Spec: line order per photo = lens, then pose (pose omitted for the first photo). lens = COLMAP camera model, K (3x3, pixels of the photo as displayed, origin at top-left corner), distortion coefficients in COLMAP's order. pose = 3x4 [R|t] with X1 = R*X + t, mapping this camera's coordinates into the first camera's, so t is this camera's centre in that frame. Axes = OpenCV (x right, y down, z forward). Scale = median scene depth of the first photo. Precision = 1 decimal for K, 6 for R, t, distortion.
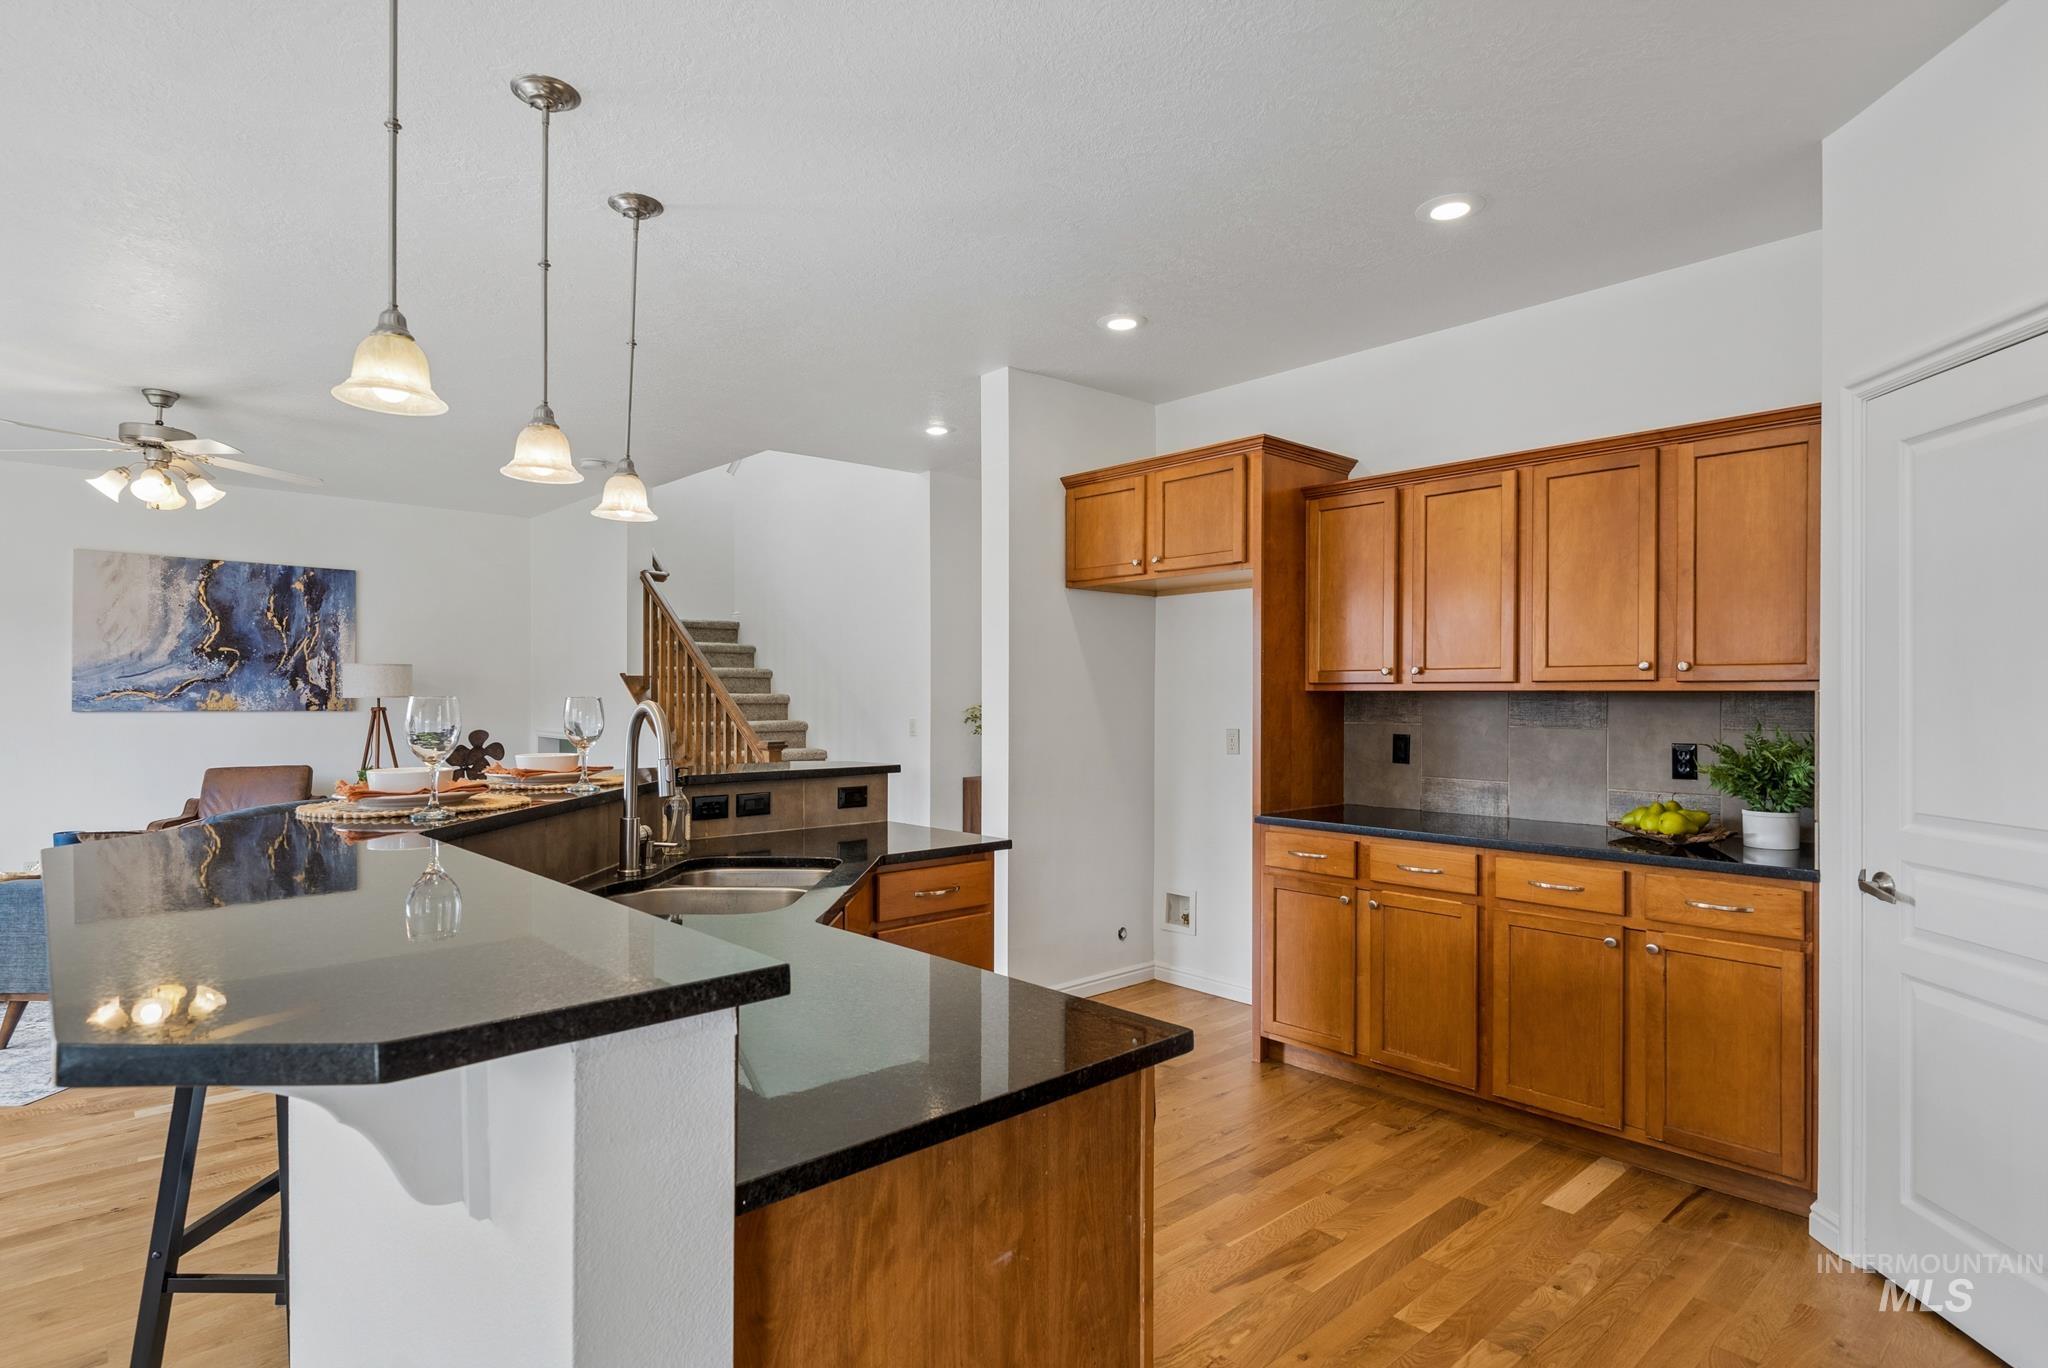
lens RADIAL K [[1053.7, 0, 1012.3], [0, 1053.7, 698.6], [0, 0, 1]] dist [-0.001863, 0.000419]
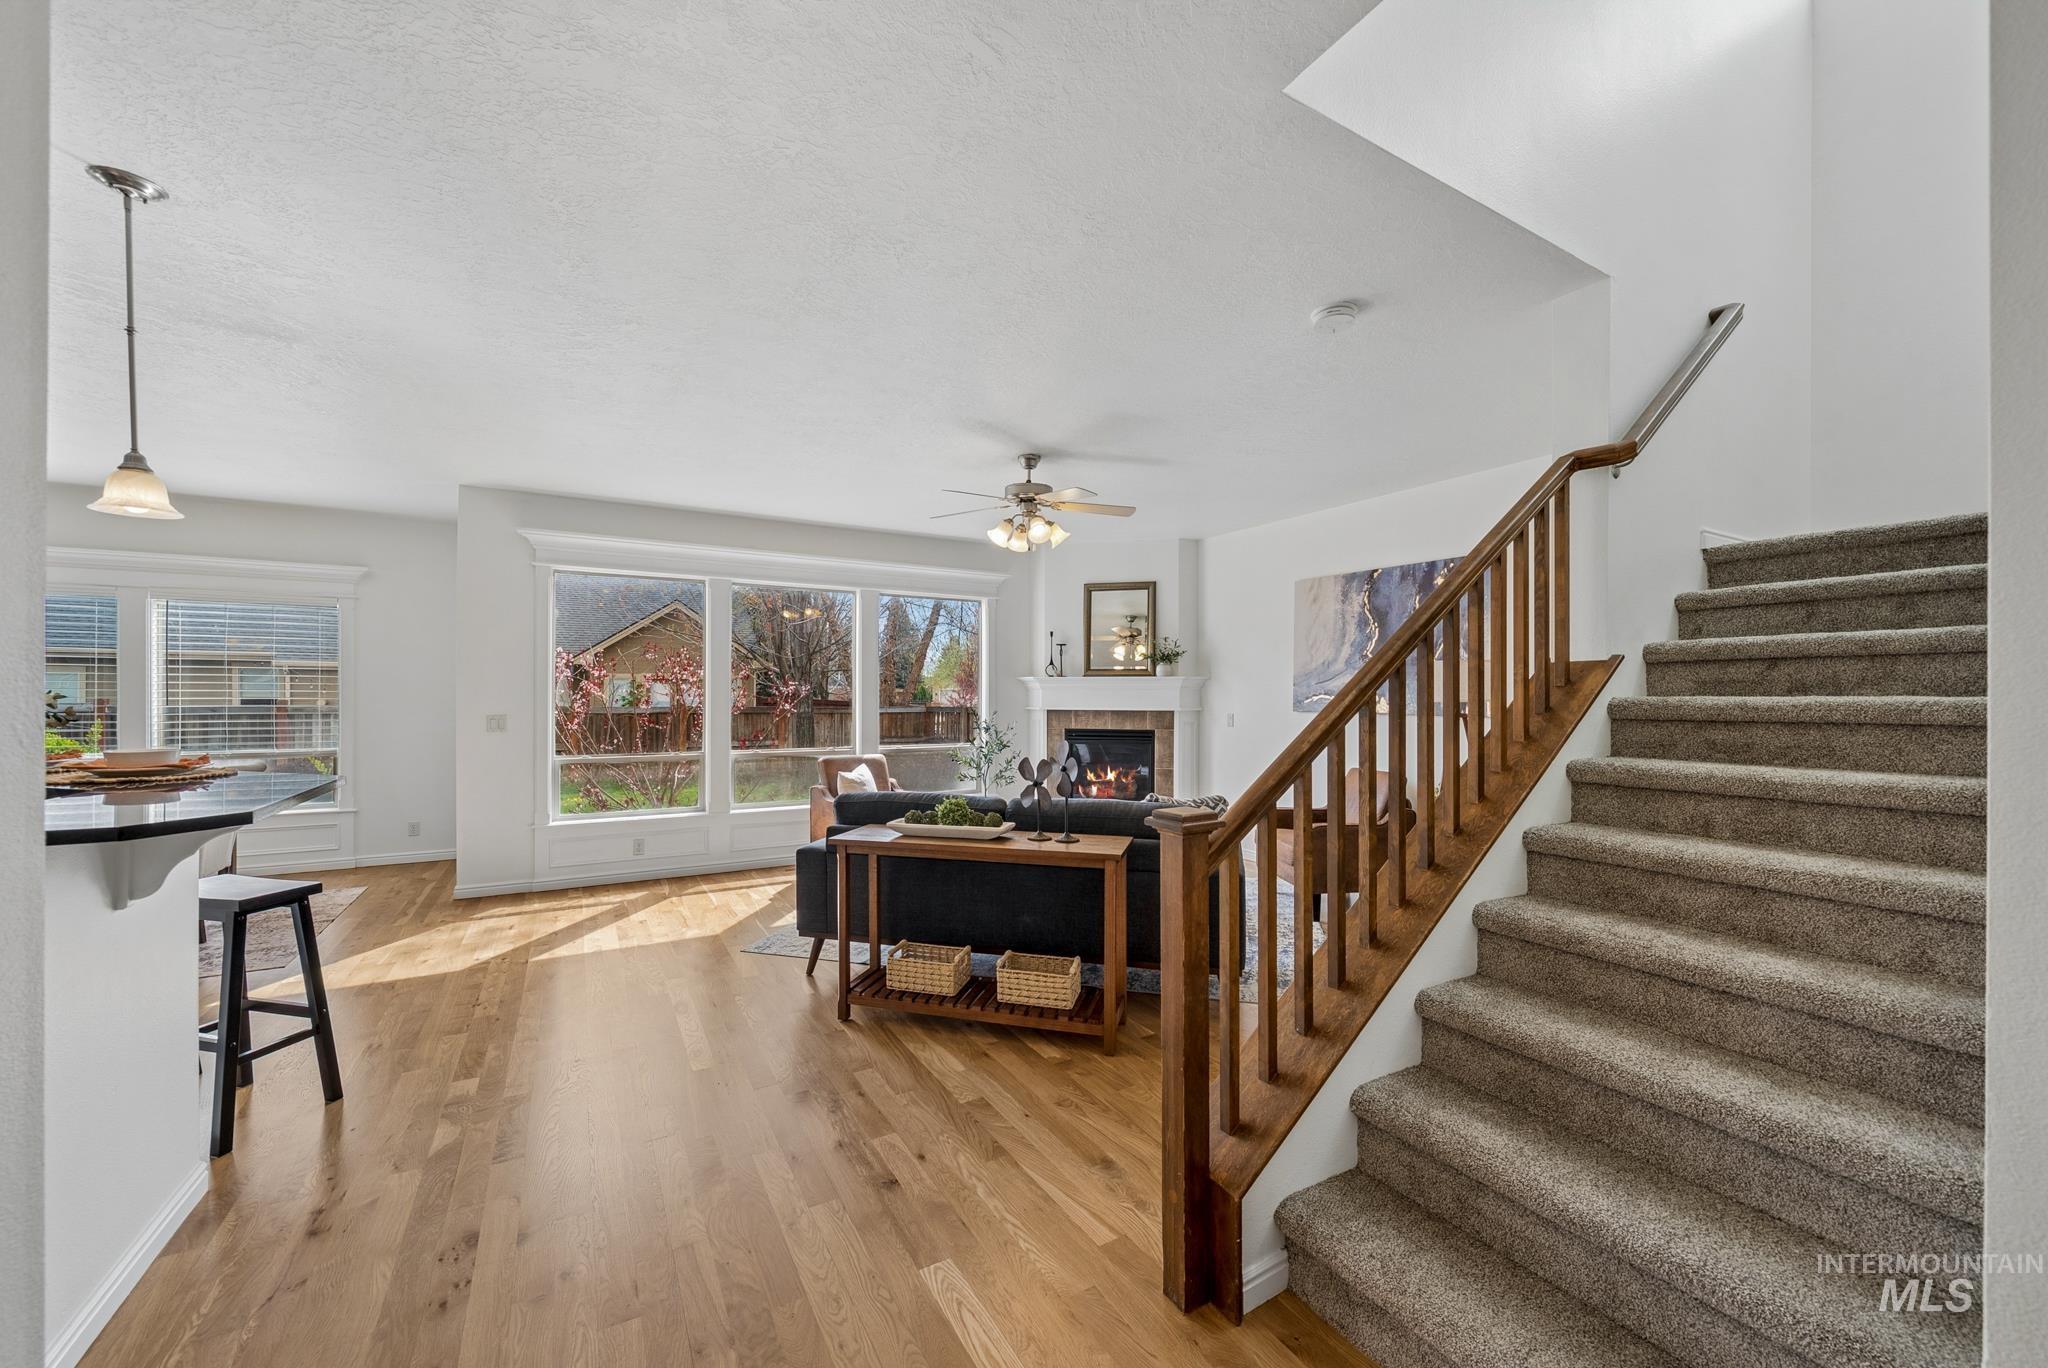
lens RADIAL K [[774.5, 0, 1029.8], [0, 774.5, 690.9], [0, 0, 1]] dist [-0.001313, -0.000178]
pose [[-0.209892, -0.007967, -0.977692, 0.066815], [-0.006048, 0.999958, -0.006851, -0.003684], [0.977706, 0.004475, -0.209931, 0.842612]]
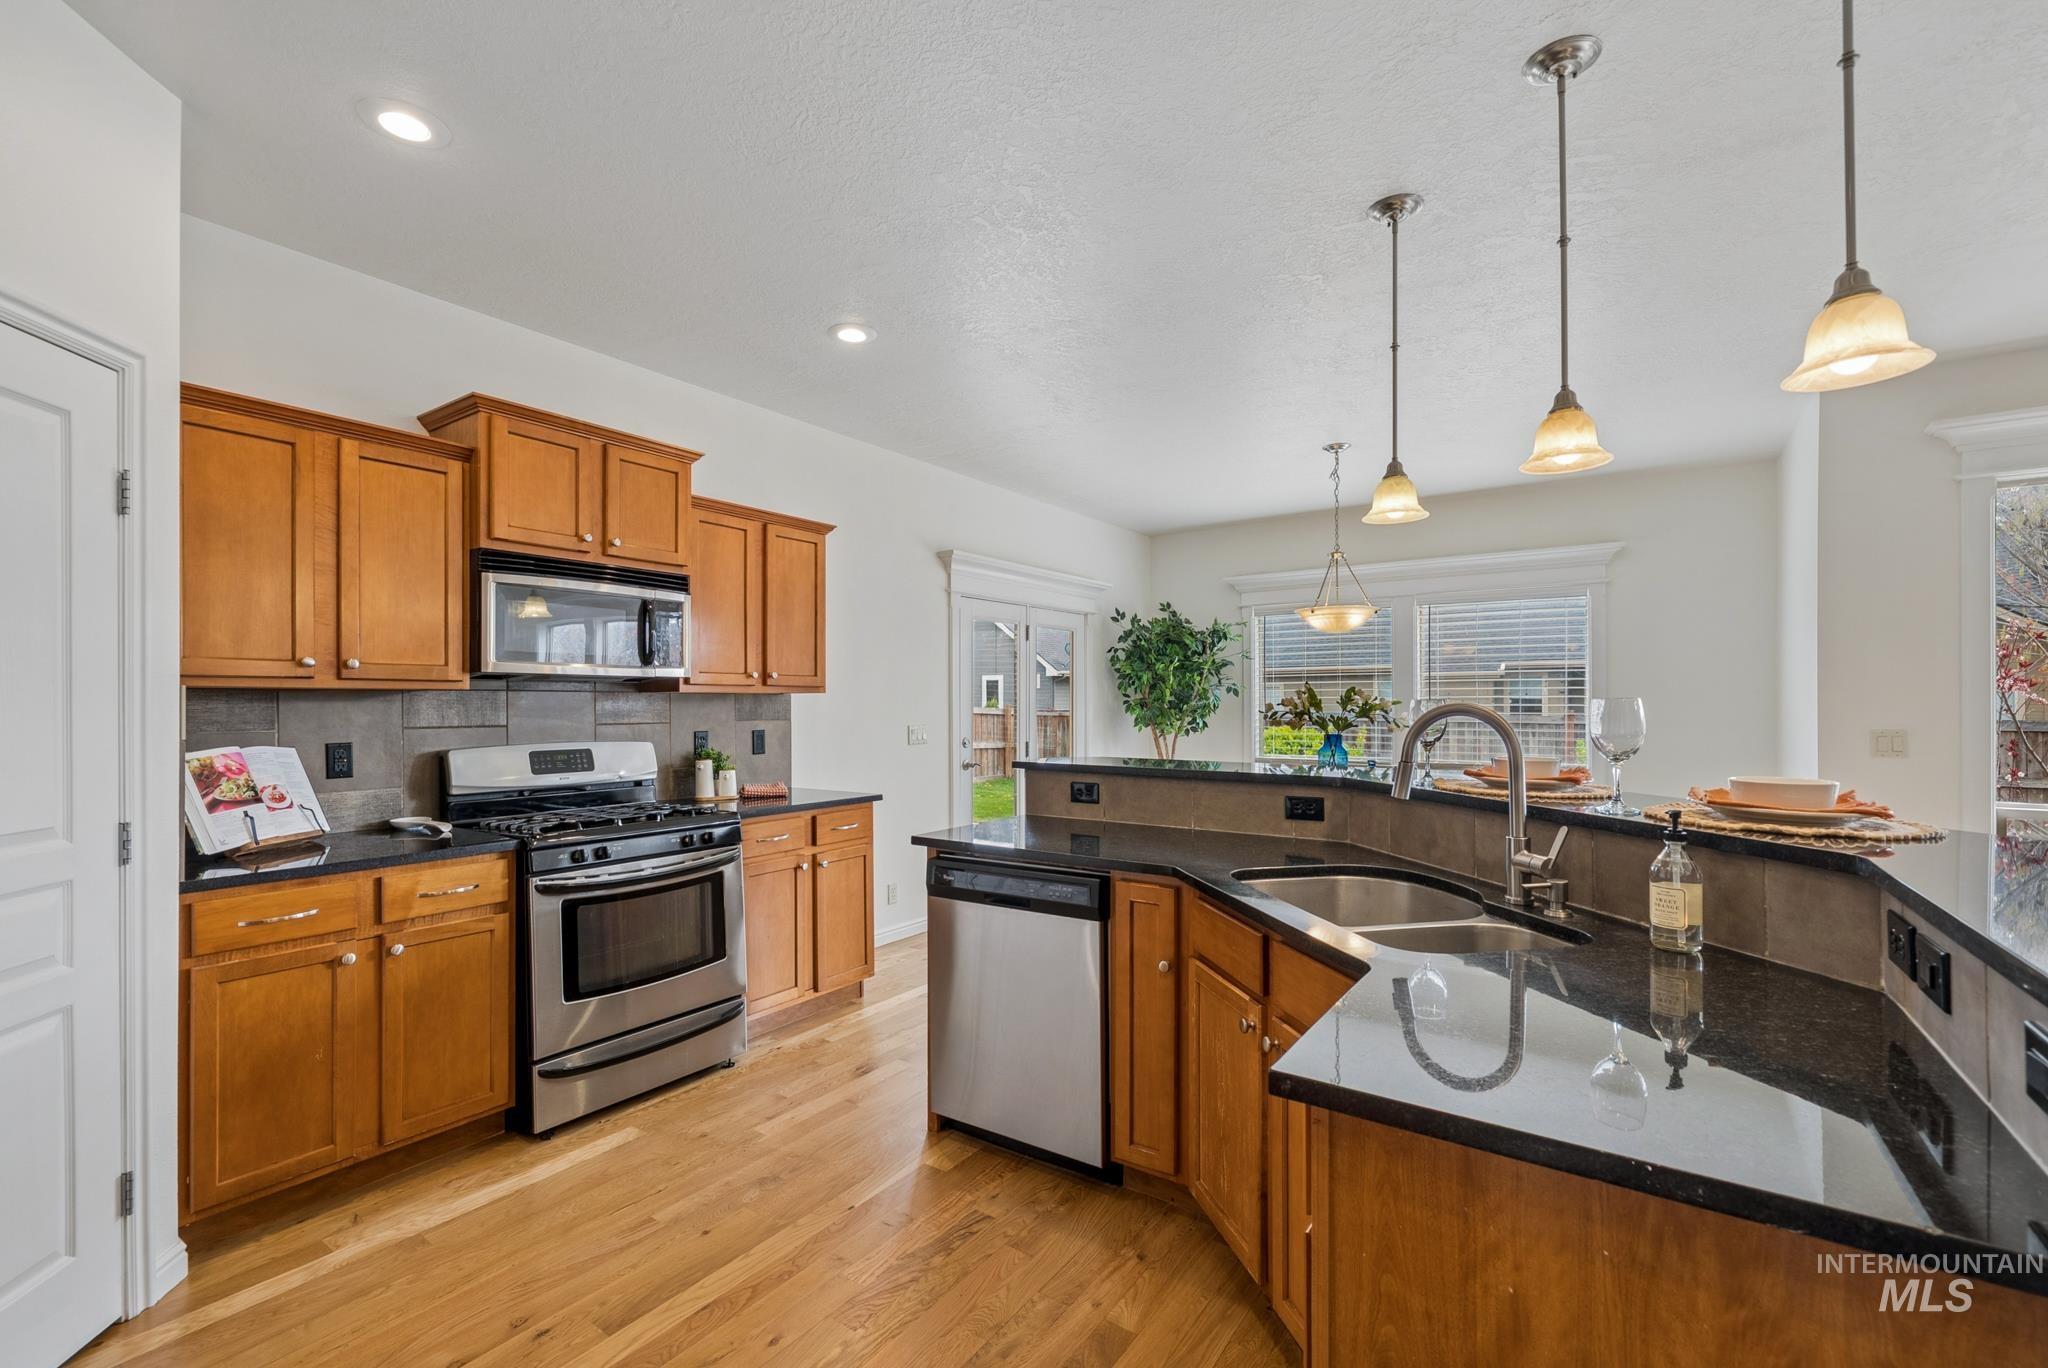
lens RADIAL K [[876.8, 0, 1020.9], [0, 876.8, 704.7], [0, 0, 1]] dist [0.000148, 0.000055]
pose [[-0.977336, -0.000676, -0.211691, 0.071860], [-0.001087, 0.999998, 0.001824, 0.001971], [0.211689, 0.002013, -0.977335, 0.588411]]
